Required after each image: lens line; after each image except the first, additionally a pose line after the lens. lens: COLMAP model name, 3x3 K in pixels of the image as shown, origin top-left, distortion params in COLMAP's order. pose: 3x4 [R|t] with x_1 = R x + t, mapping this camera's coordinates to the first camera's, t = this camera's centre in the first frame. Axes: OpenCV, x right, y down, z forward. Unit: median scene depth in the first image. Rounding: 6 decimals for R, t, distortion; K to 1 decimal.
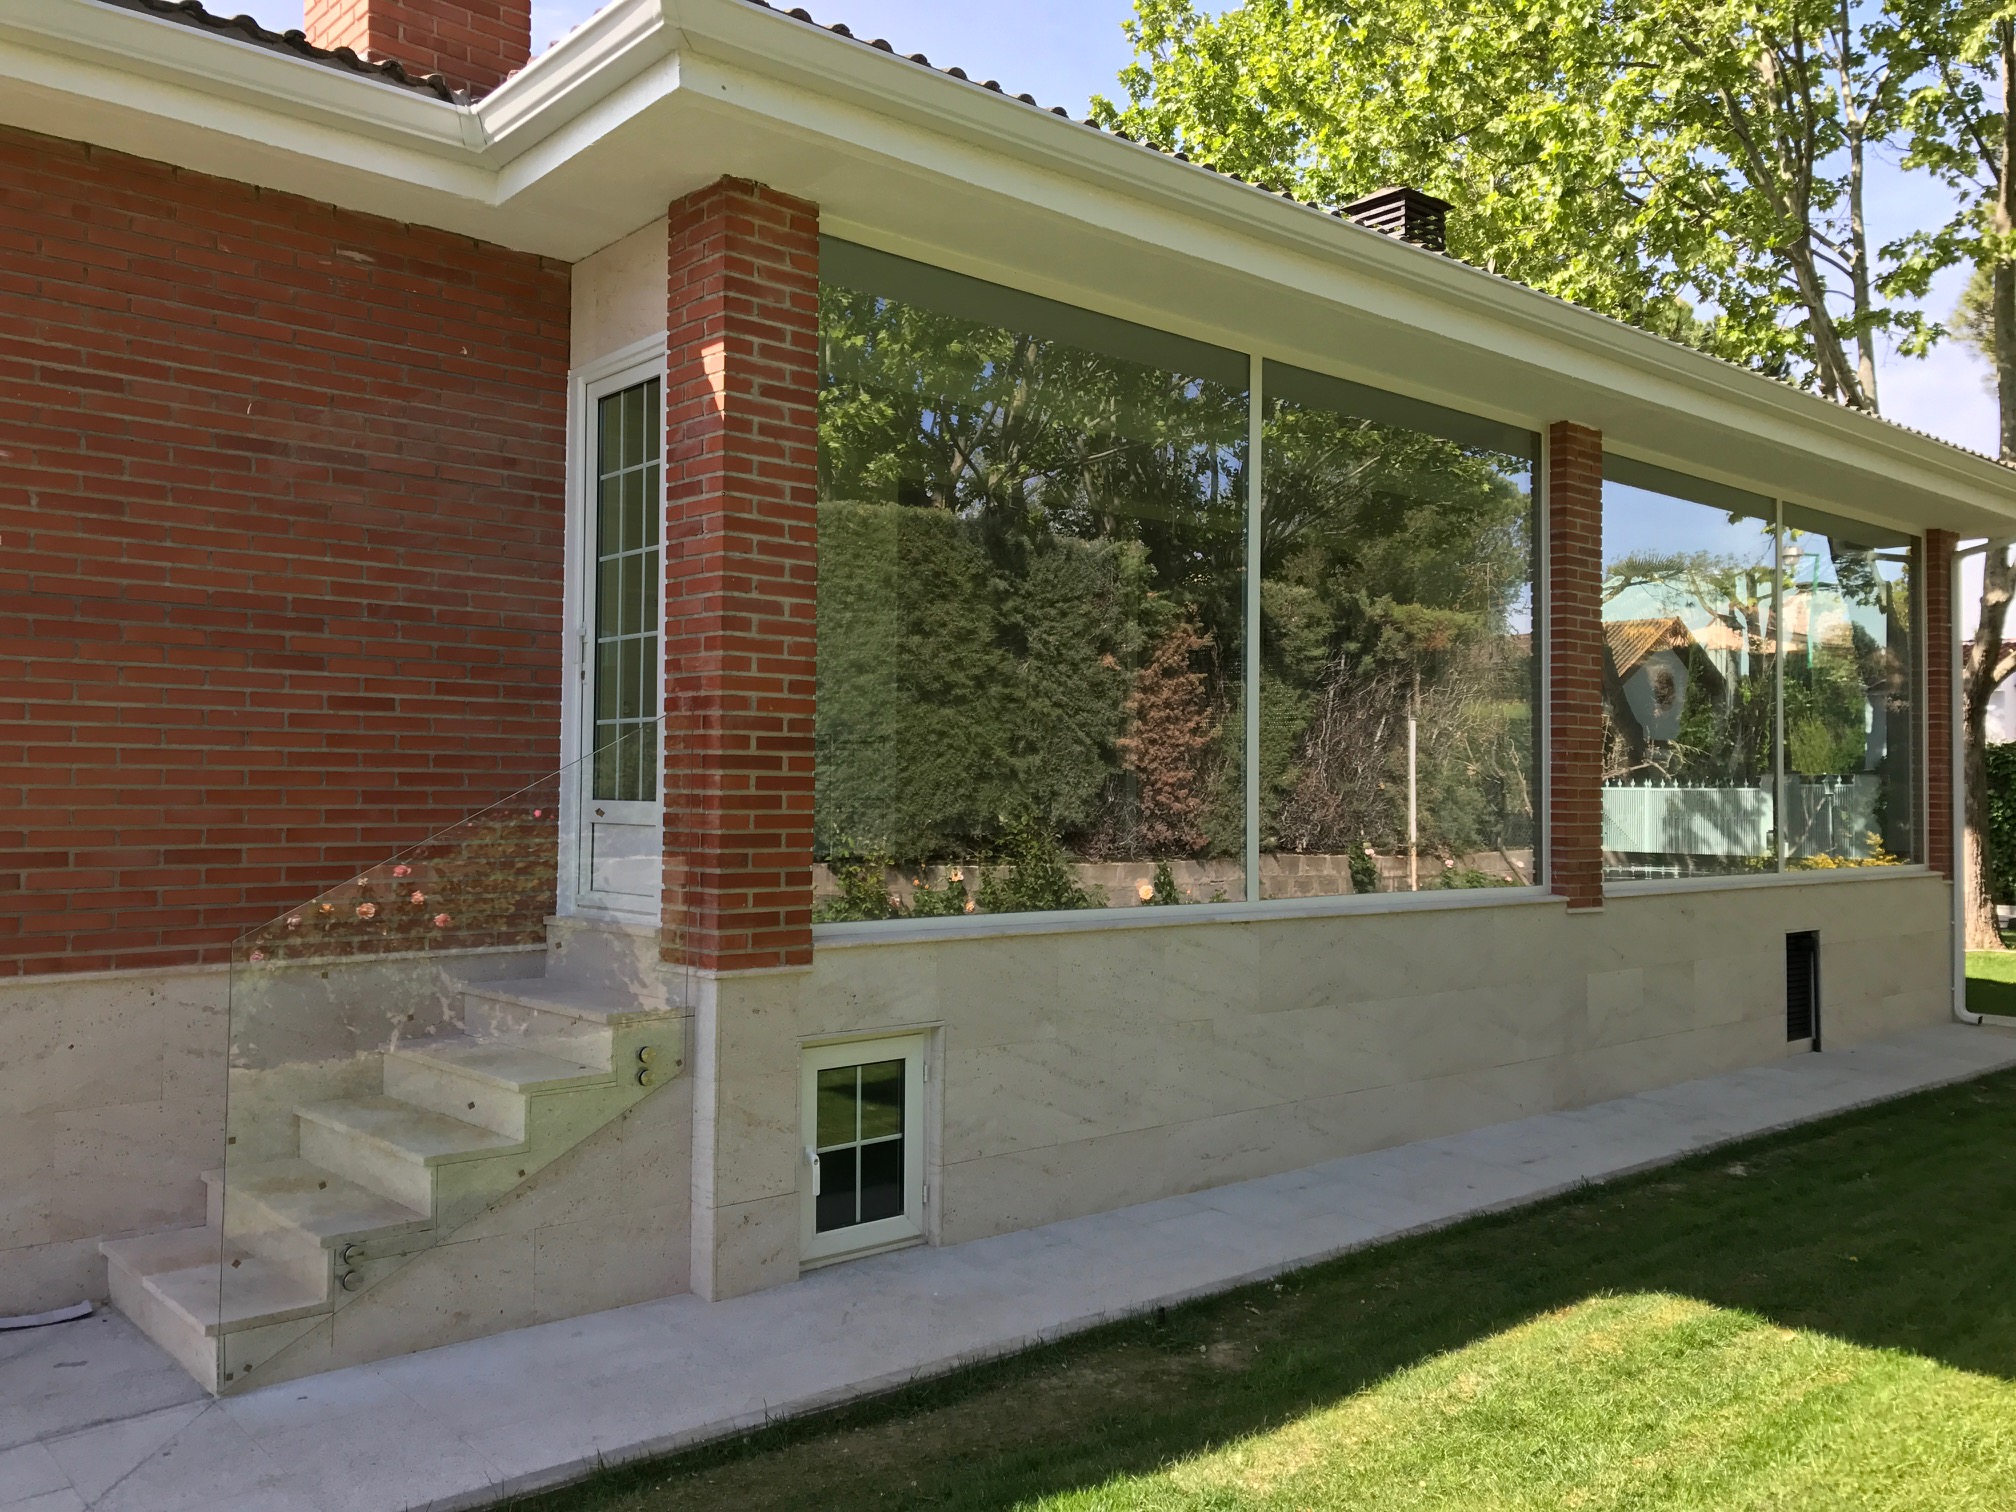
lens RADIAL K [[1608.1, 0, 1008.0], [0, 1608.1, 756.0], [0, 0, 1]] dist [0.064909, 0.002141]
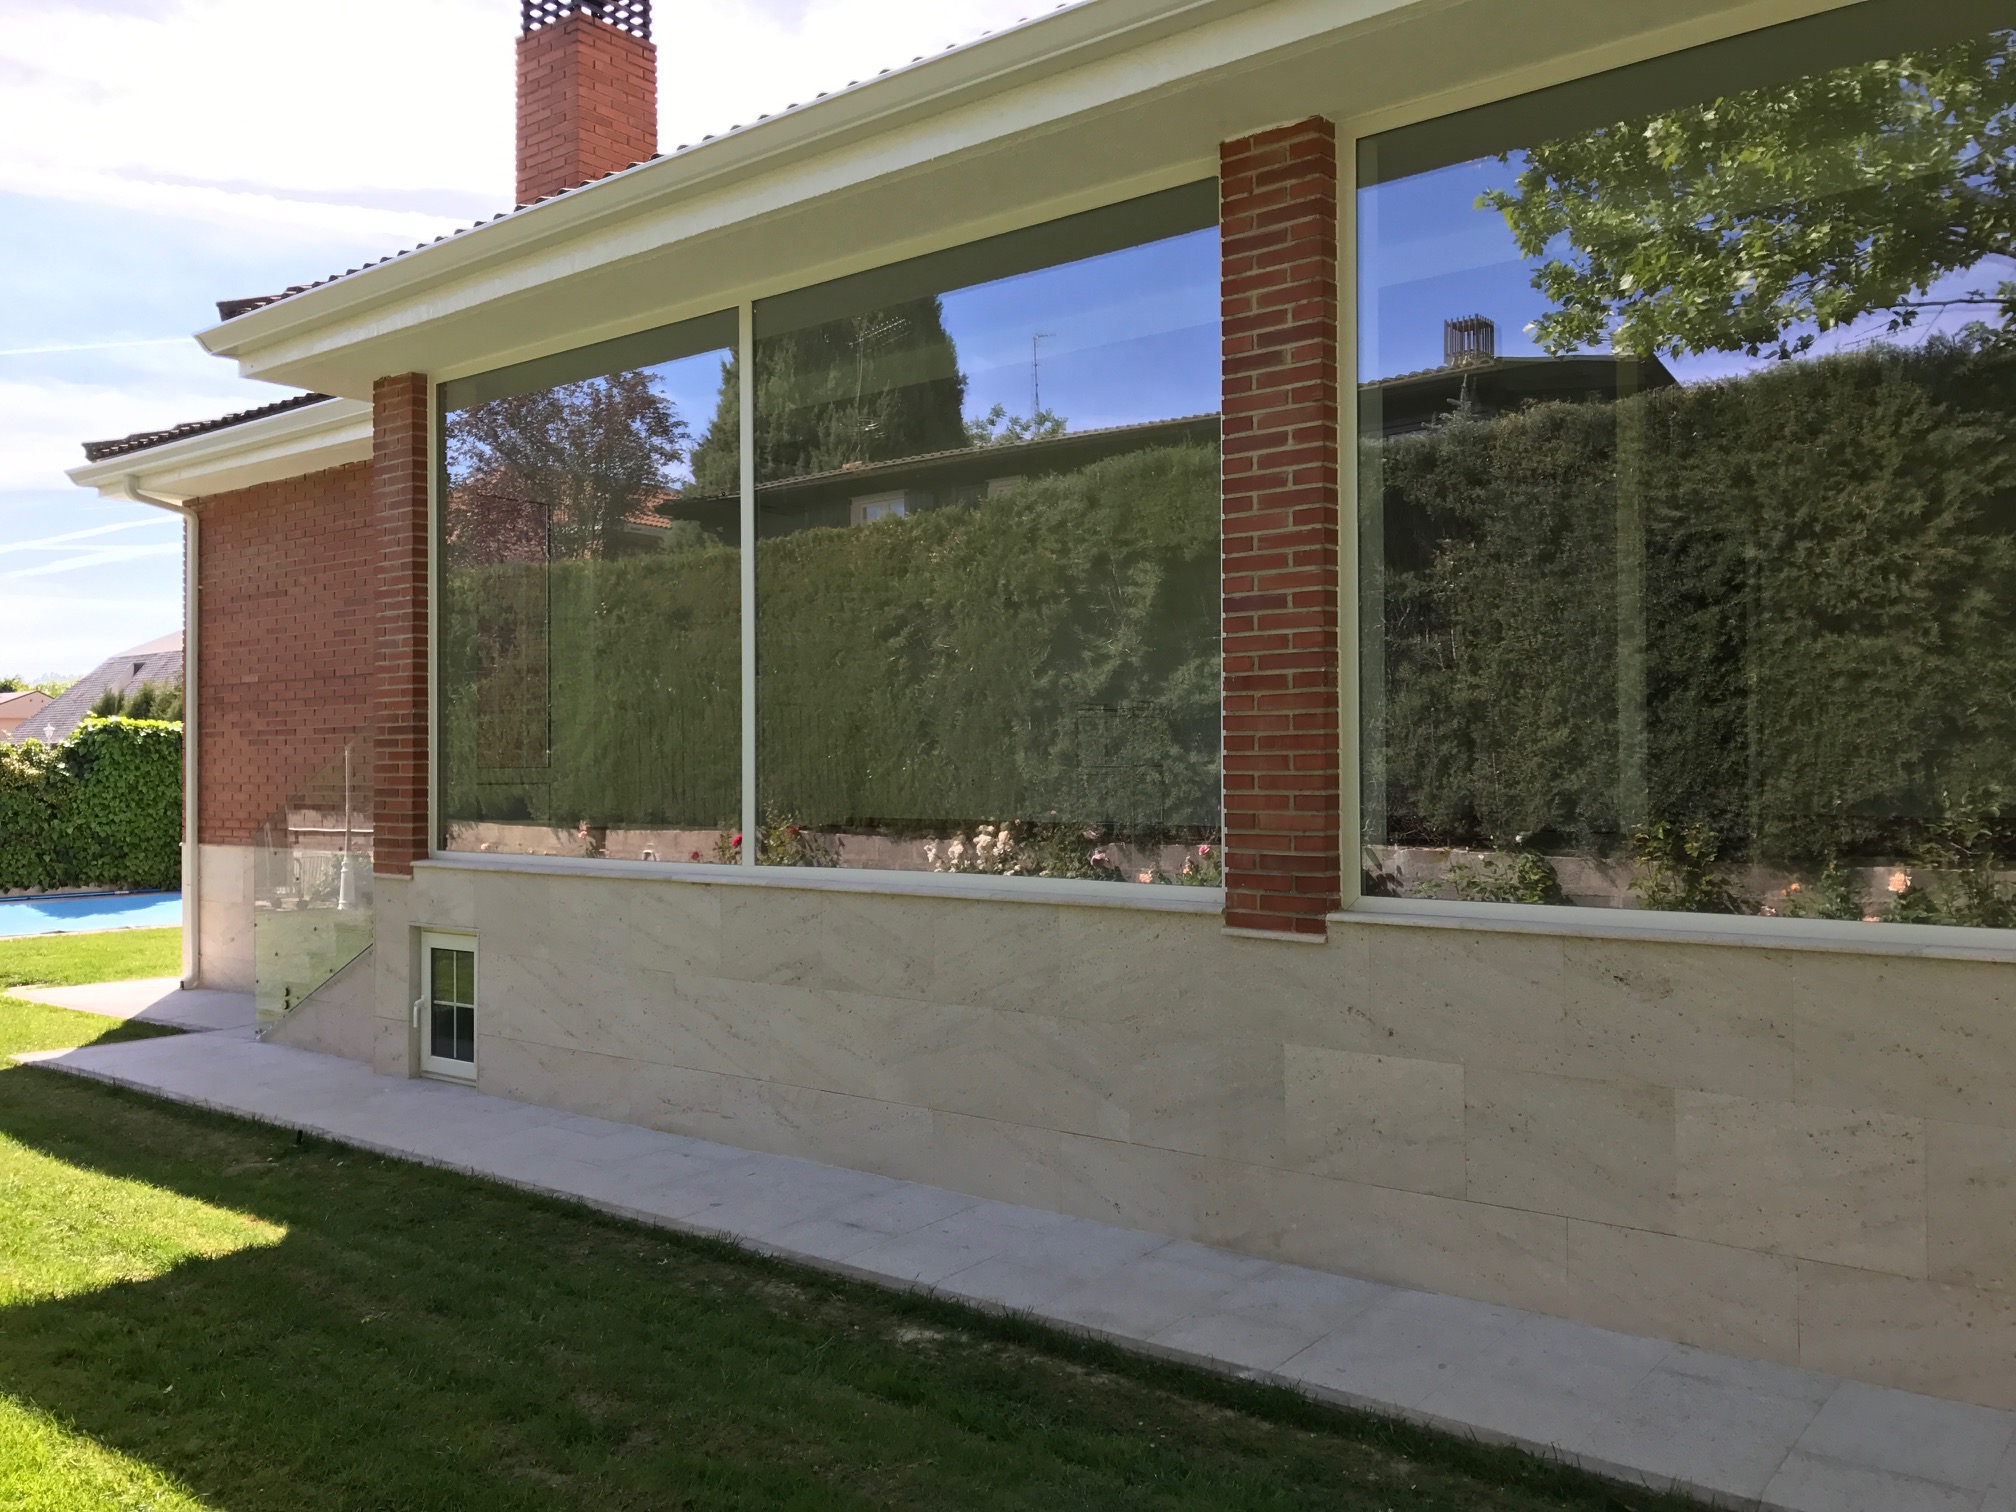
lens RADIAL K [[1687.0, 0, 1008.0], [0, 1687.0, 756.0], [0, 0, 1]] dist [0.046207, -0.000617]
pose [[0.146775, -0.029724, -0.988723, 1.155293], [0.028987, 0.999248, -0.025738, 0.053277], [0.988745, -0.024882, 0.147527, 0.979927]]
